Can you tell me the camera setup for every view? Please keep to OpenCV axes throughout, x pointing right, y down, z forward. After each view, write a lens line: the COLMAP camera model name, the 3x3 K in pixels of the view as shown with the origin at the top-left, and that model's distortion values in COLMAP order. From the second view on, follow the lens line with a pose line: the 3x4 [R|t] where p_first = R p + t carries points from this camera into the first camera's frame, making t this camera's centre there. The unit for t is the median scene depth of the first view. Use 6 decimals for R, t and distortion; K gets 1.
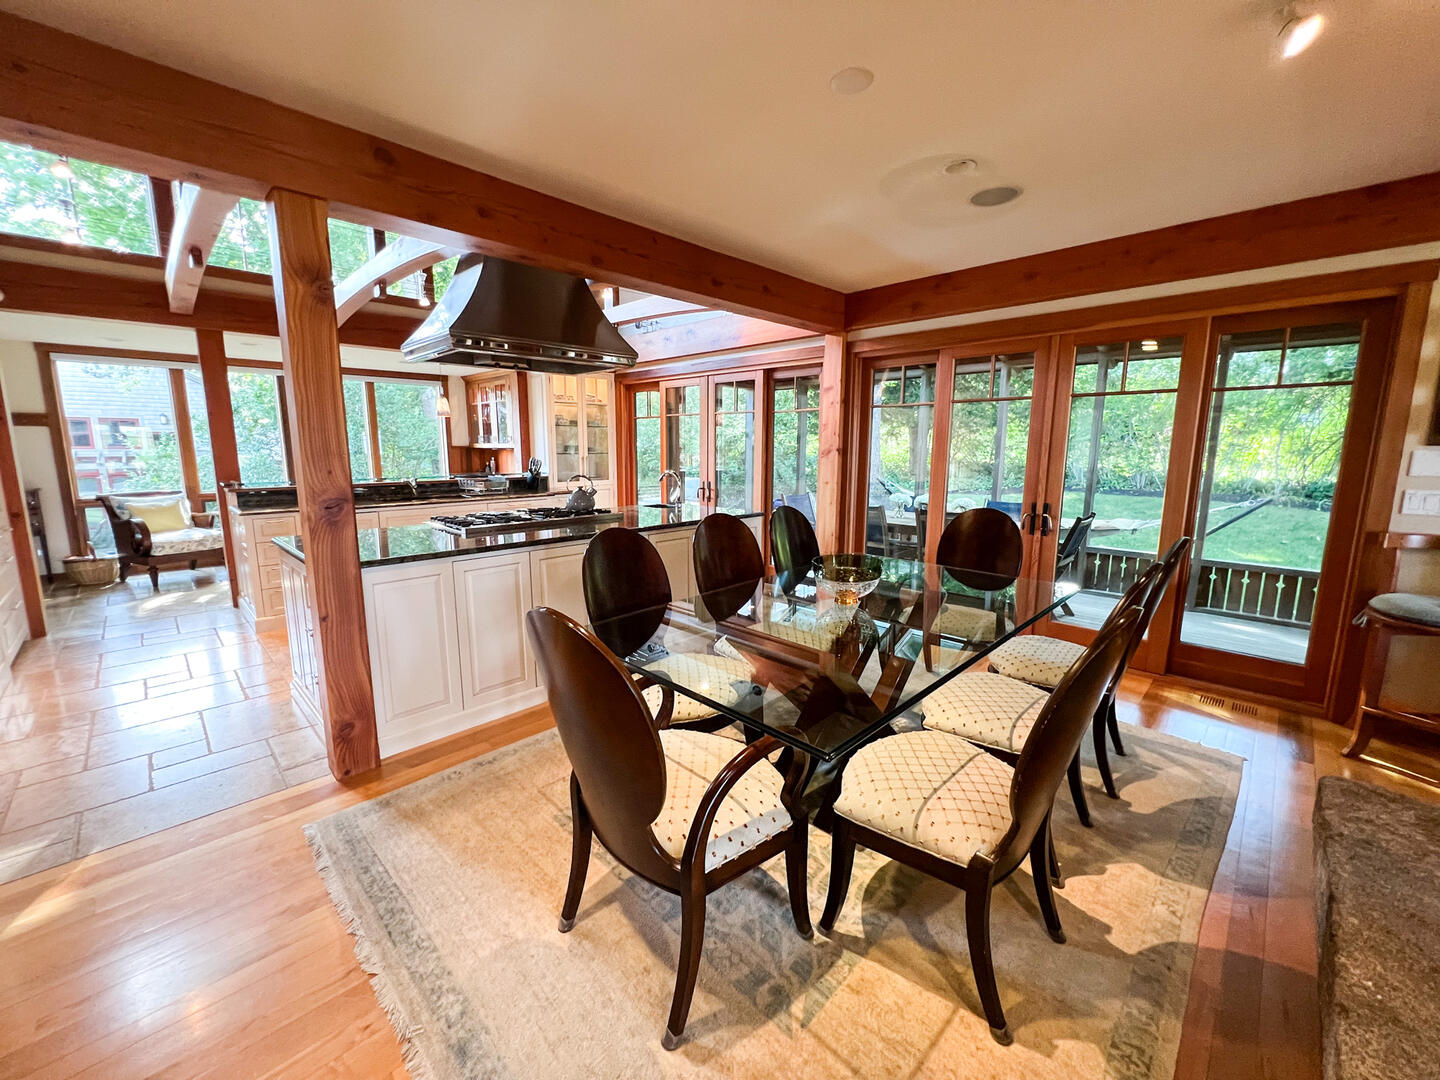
lens RADIAL K [[582.9, 0, 721.8], [0, 582.9, 538.7], [0, 0, 1]] dist [-0.004679, 0.000281]
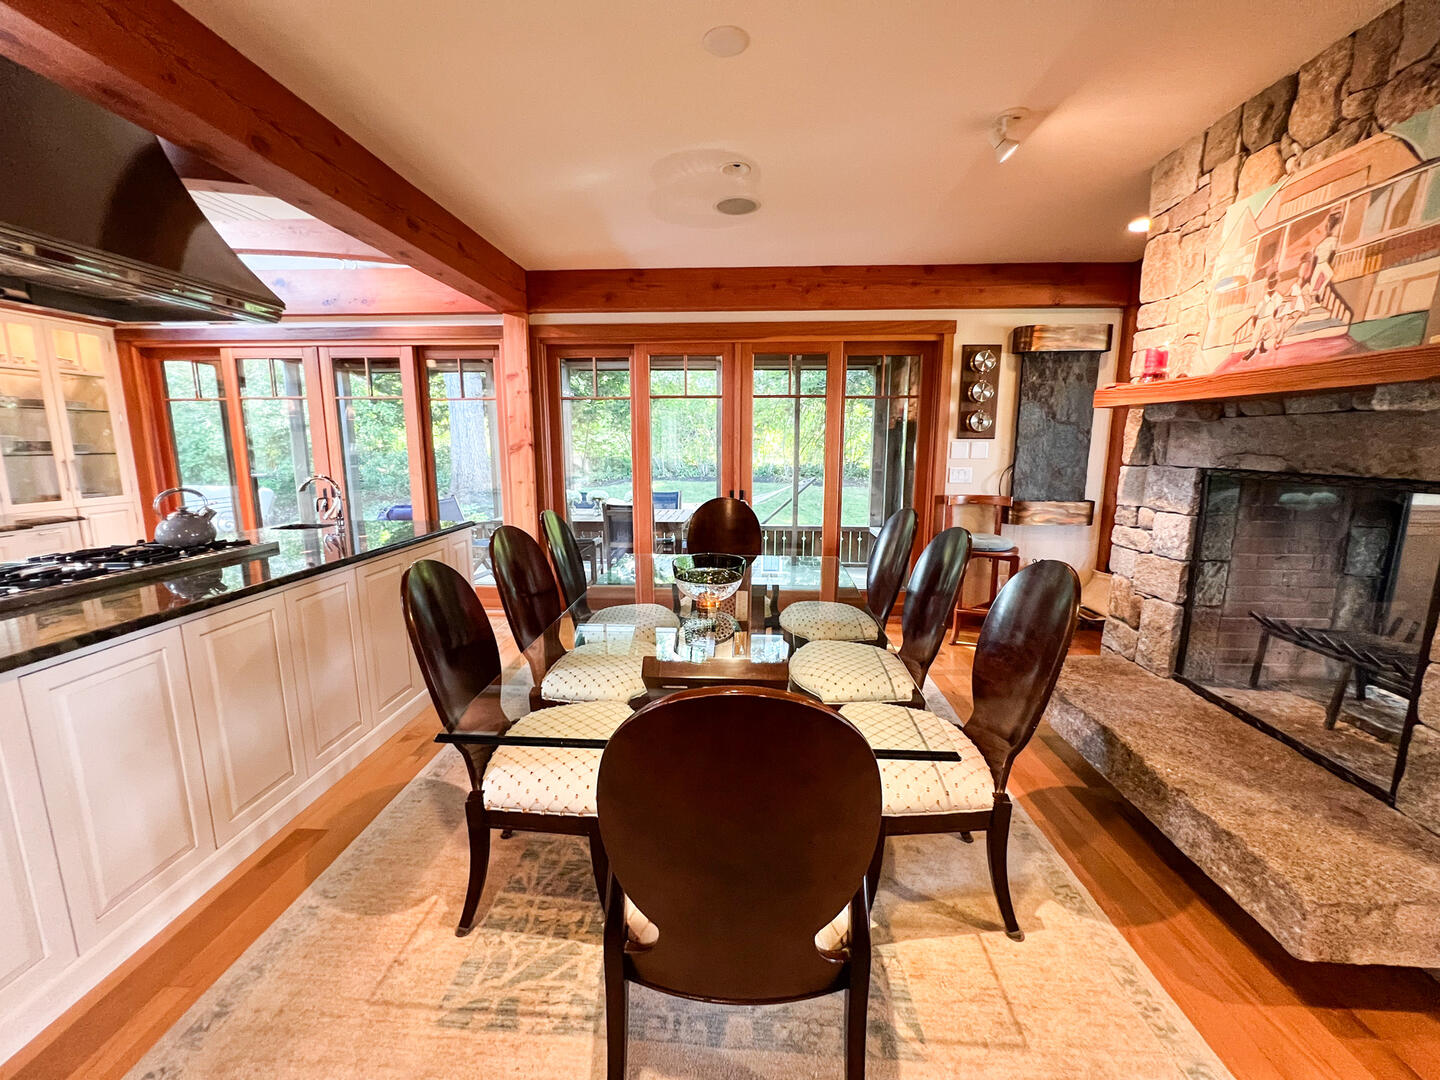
lens RADIAL K [[582.9, 0, 717.2], [0, 582.9, 538.9], [0, 0, 1]] dist [-0.004679, 0.000281]
pose [[0.743514, -0.113596, 0.659001, -0.221965], [0.108220, 0.992916, 0.049057, -0.024551], [-0.659905, 0.034842, 0.750541, 0.160681]]
